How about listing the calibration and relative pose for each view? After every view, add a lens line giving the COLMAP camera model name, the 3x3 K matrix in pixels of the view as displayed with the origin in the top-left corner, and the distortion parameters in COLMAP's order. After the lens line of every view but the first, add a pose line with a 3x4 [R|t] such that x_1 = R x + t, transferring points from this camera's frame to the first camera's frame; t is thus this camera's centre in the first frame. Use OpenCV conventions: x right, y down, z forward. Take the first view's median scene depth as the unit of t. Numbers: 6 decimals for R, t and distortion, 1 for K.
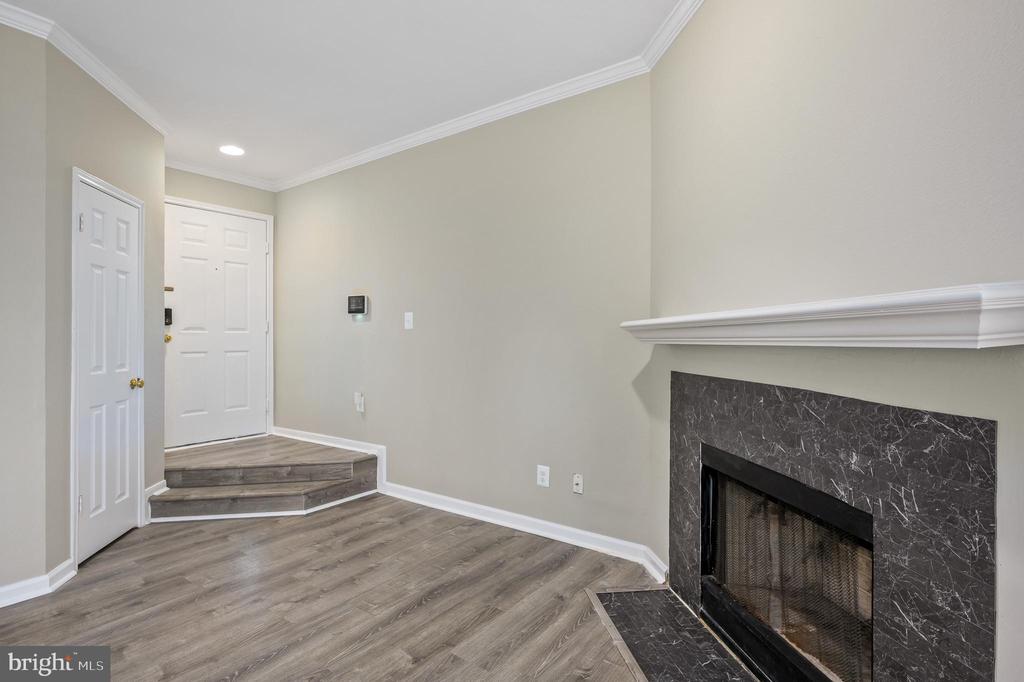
lens RADIAL K [[511.7, 0, 515.4], [0, 511.7, 340.5], [0, 0, 1]] dist [0.000825, 0.001057]
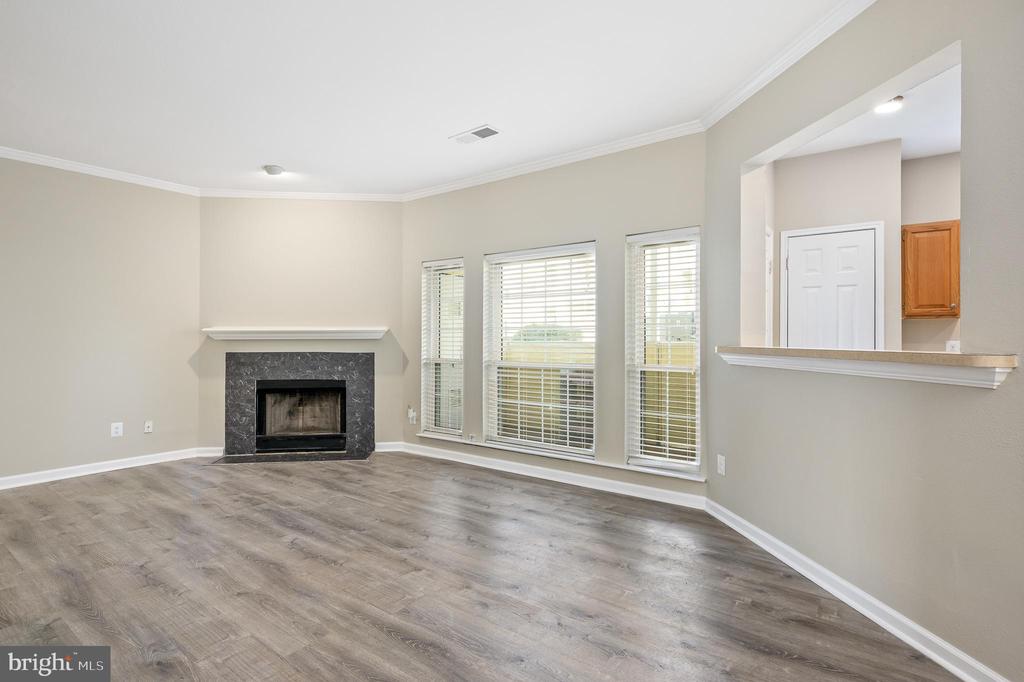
lens RADIAL K [[511.7, 0, 505.4], [0, 511.7, 336.2], [0, 0, 1]] dist [0.000825, 0.001057]
pose [[0.040657, 0.001085, 0.999173, -2.293430], [0.002119, 0.999997, -0.001172, -0.002164], [-0.999171, 0.002165, 0.040655, -0.303455]]
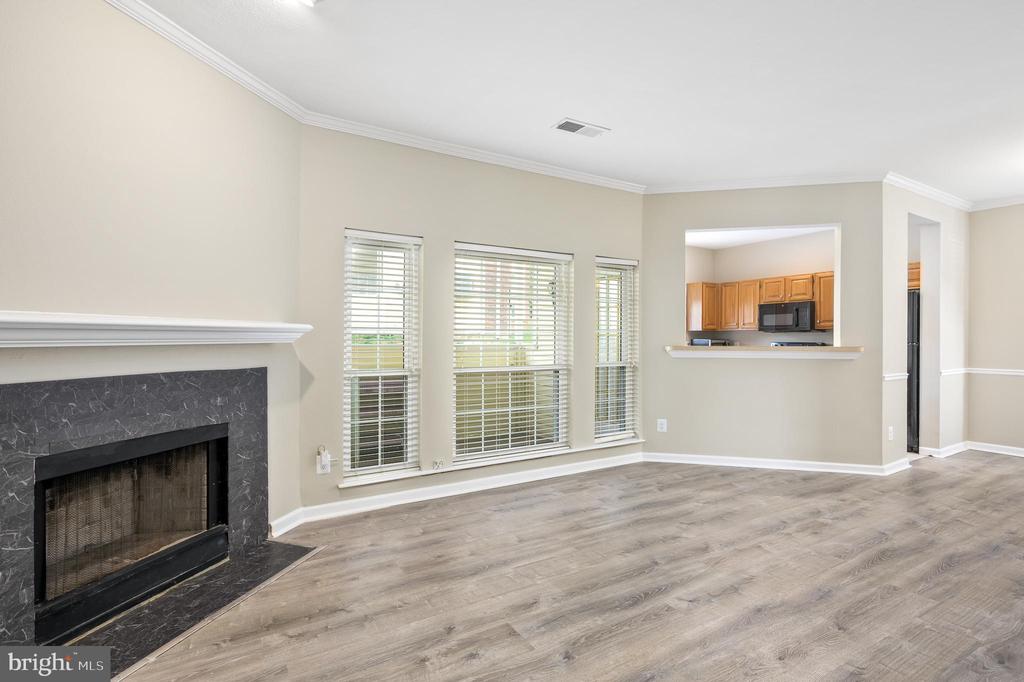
lens RADIAL K [[511.7, 0, 505.6], [0, 511.7, 343.2], [0, 0, 1]] dist [0.000825, 0.001057]
pose [[-0.916924, -0.002634, 0.399054, -0.835860], [0.000849, 0.999963, 0.008551, -0.004757], [-0.399061, 0.008179, -0.916888, 1.714163]]
